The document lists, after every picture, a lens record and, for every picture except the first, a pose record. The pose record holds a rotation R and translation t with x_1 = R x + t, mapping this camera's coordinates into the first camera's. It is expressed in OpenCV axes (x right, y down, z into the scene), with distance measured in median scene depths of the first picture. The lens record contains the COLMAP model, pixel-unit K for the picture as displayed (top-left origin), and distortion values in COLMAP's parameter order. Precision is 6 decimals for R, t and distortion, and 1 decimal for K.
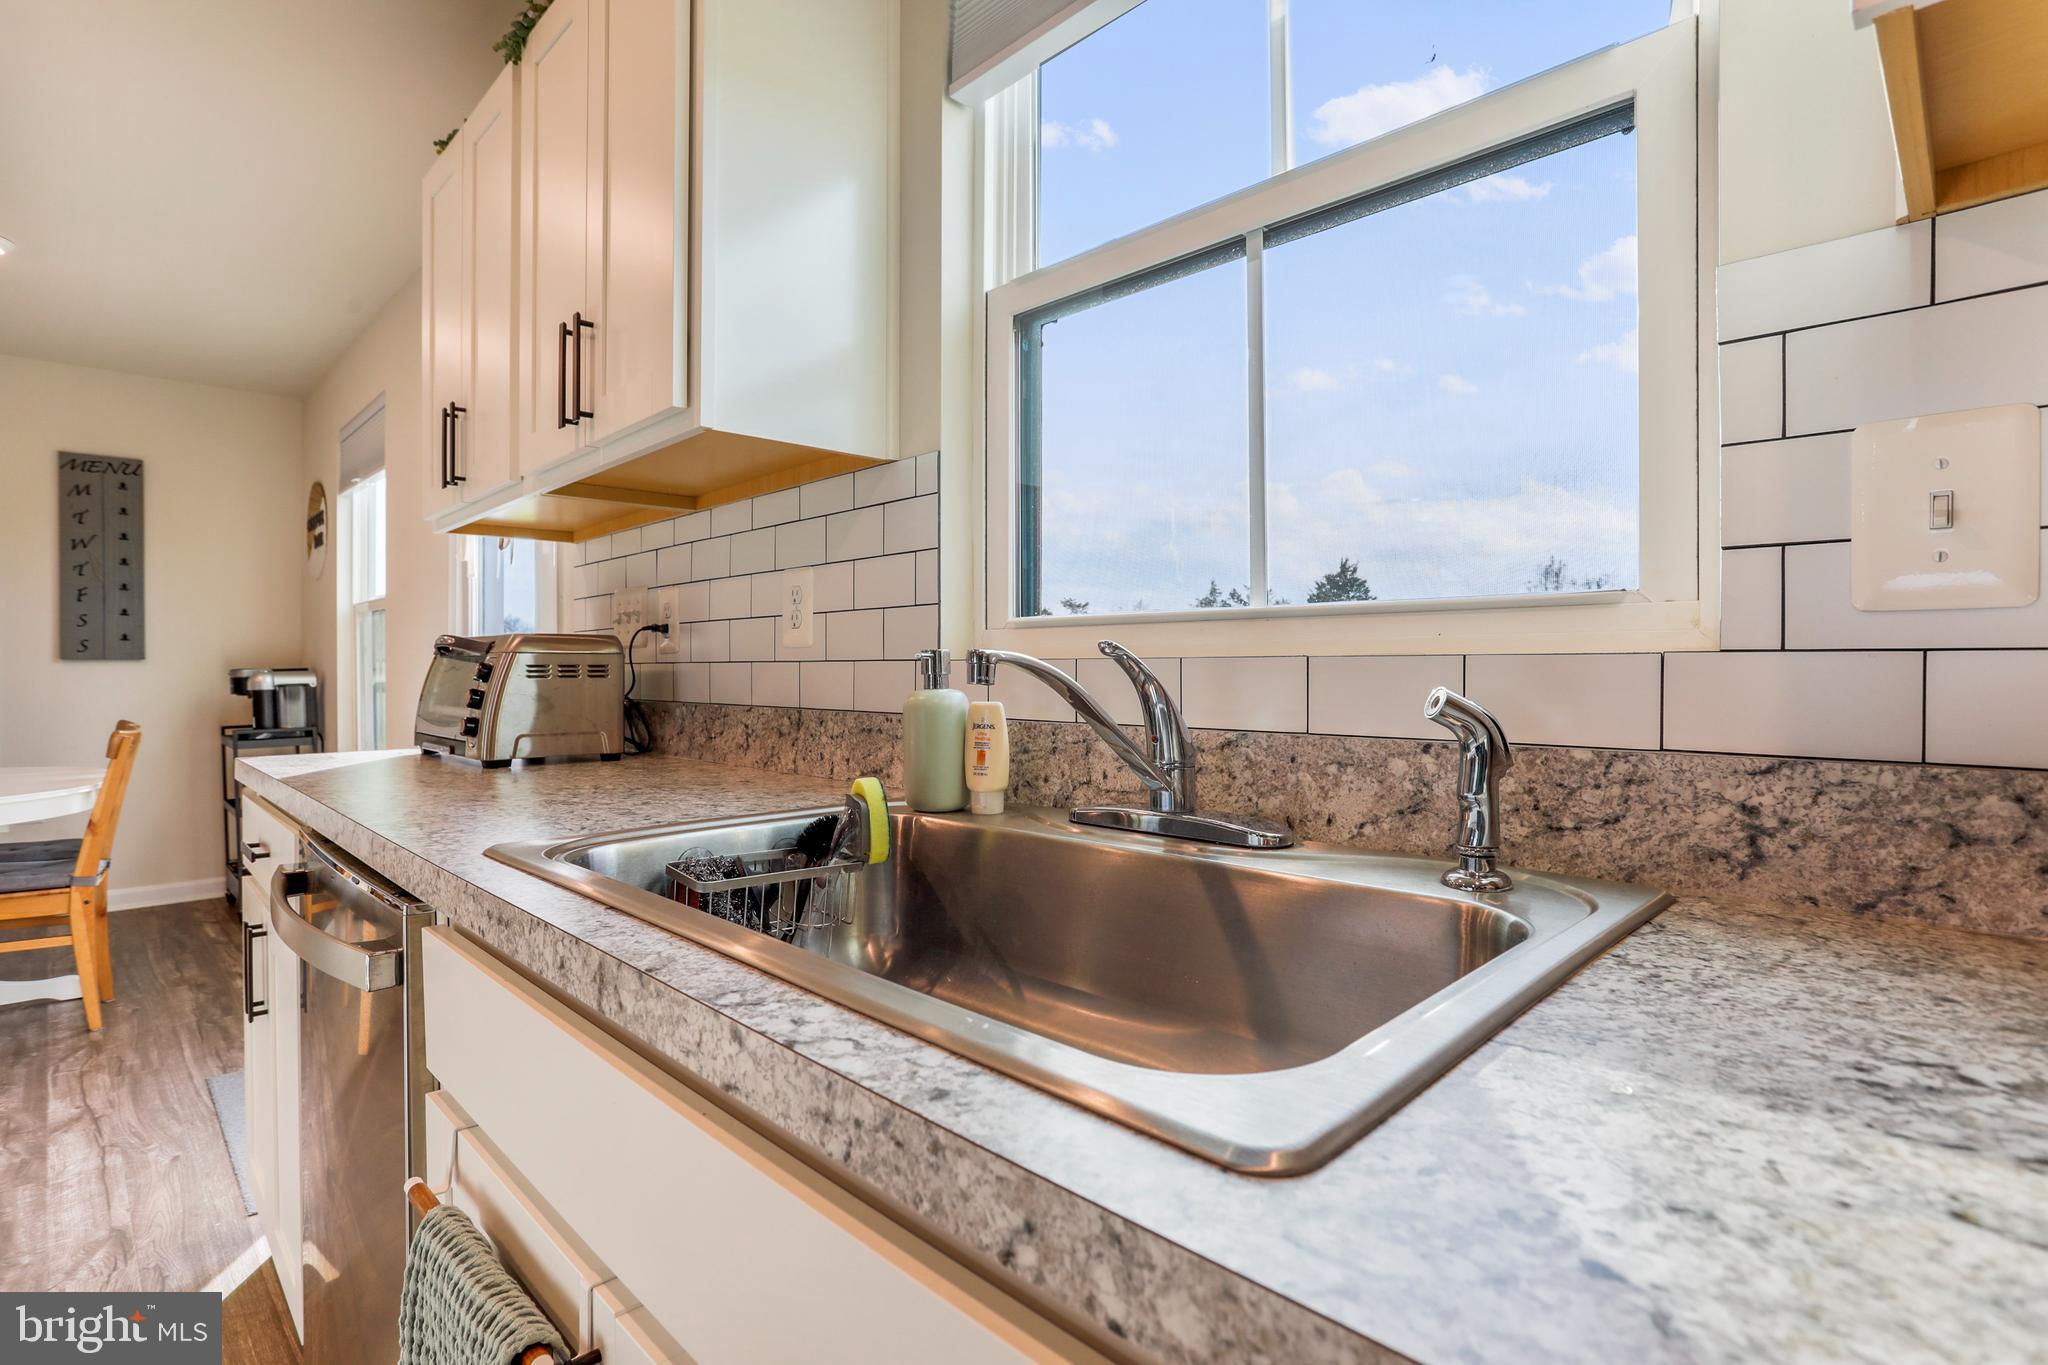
lens RADIAL K [[998.7, 0, 1027.8], [0, 998.7, 675.7], [0, 0, 1]] dist [-0.043992, 0.020211]
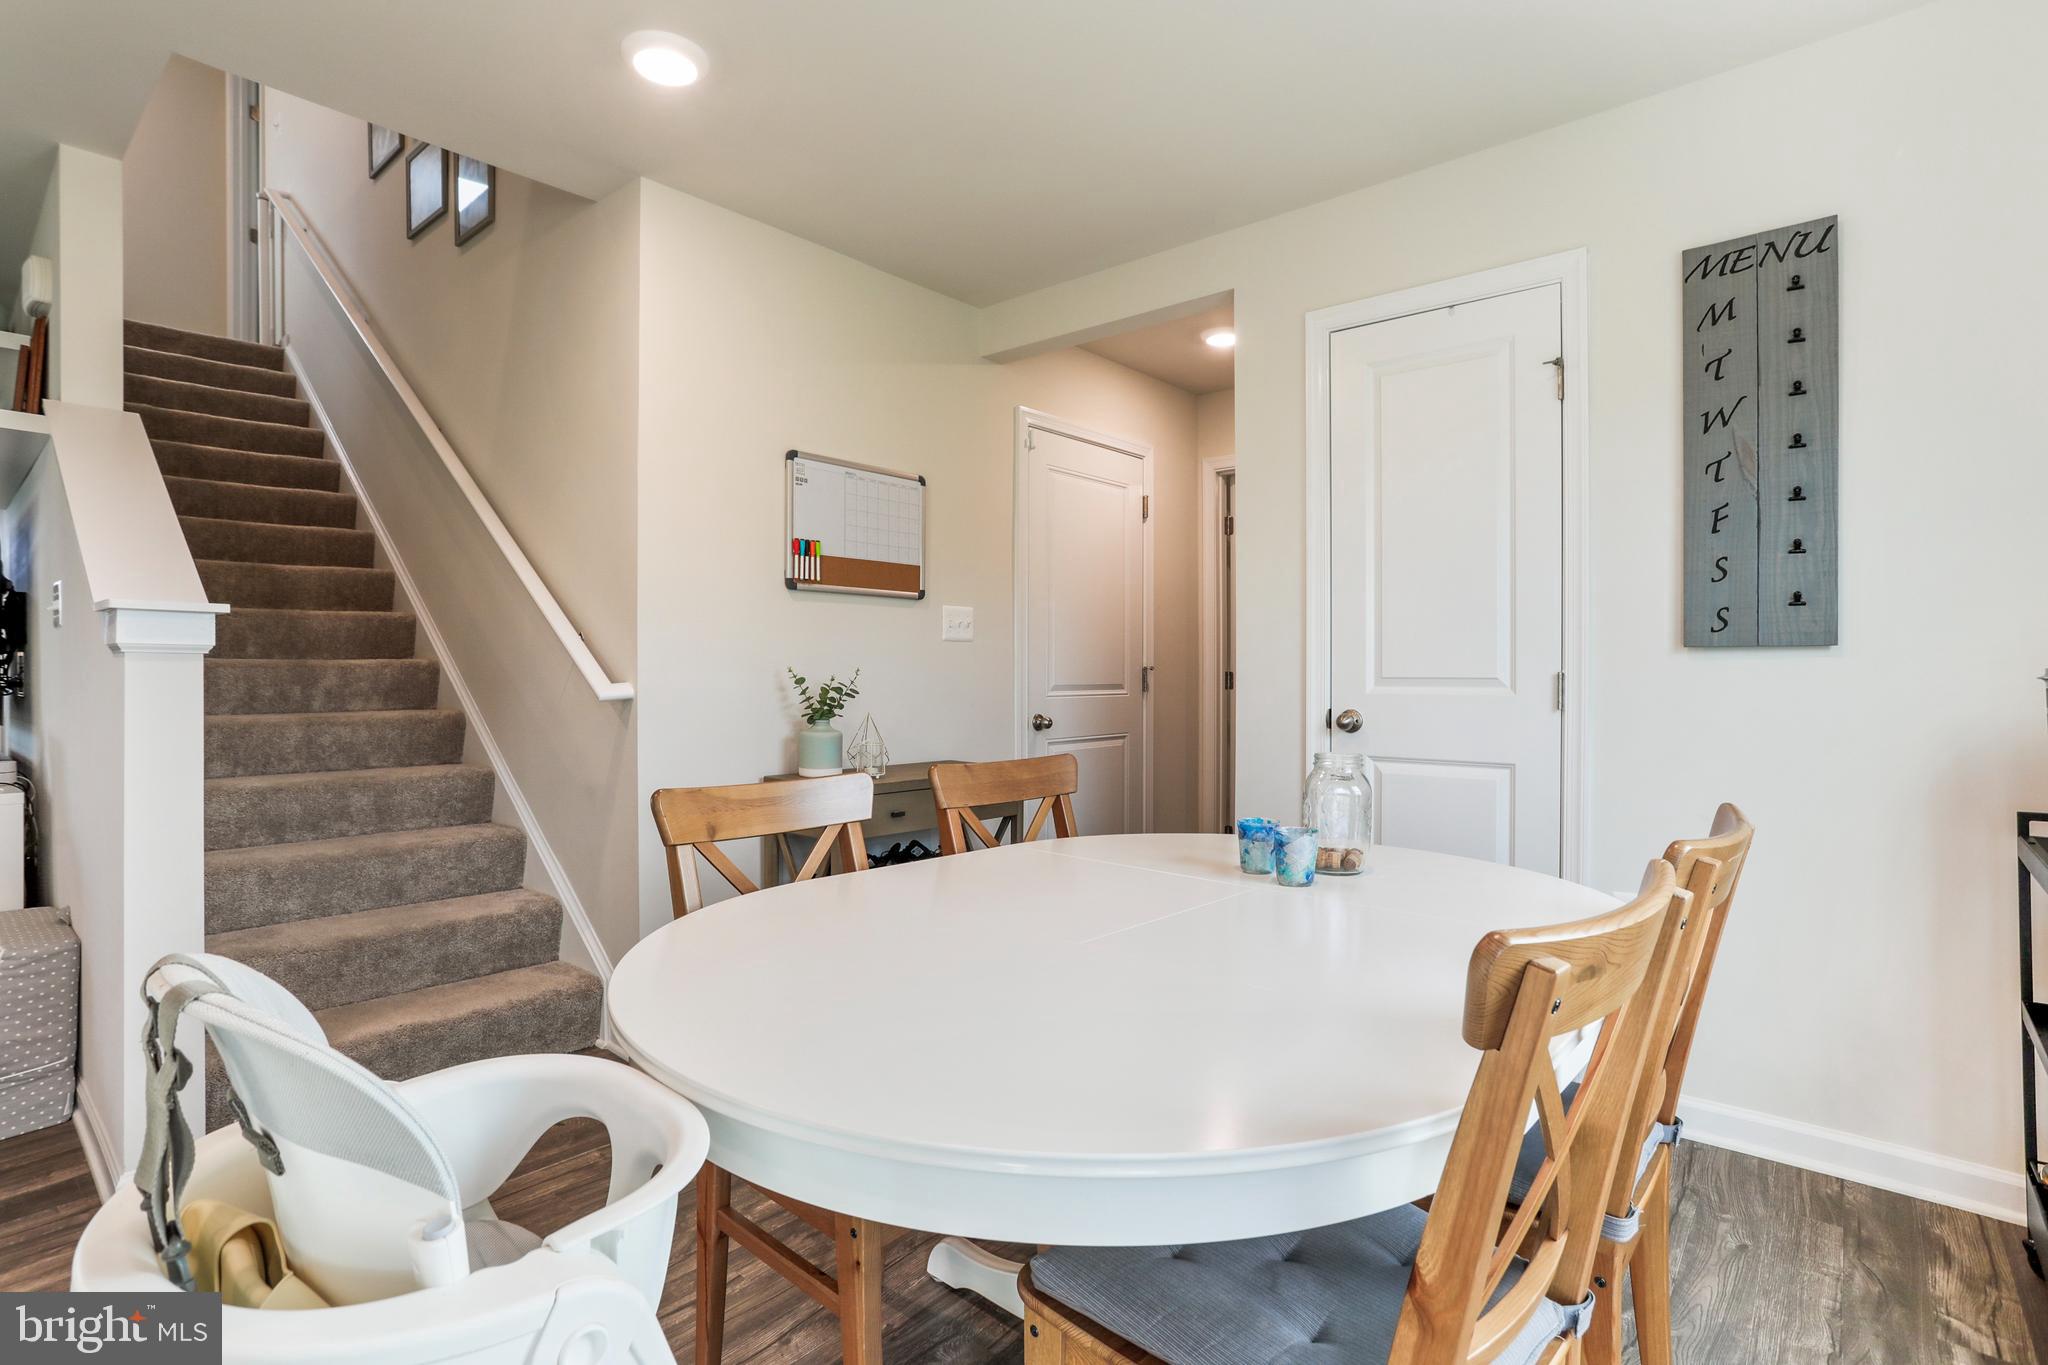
lens RADIAL K [[998.7, 0, 1019.2], [0, 998.7, 672.8], [0, 0, 1]] dist [-0.043992, 0.020211]
pose [[0.103246, 0.010429, -0.994601, -0.489320], [-0.006979, 0.999928, 0.009760, -0.005426], [0.994631, 0.005934, 0.103311, 0.573683]]
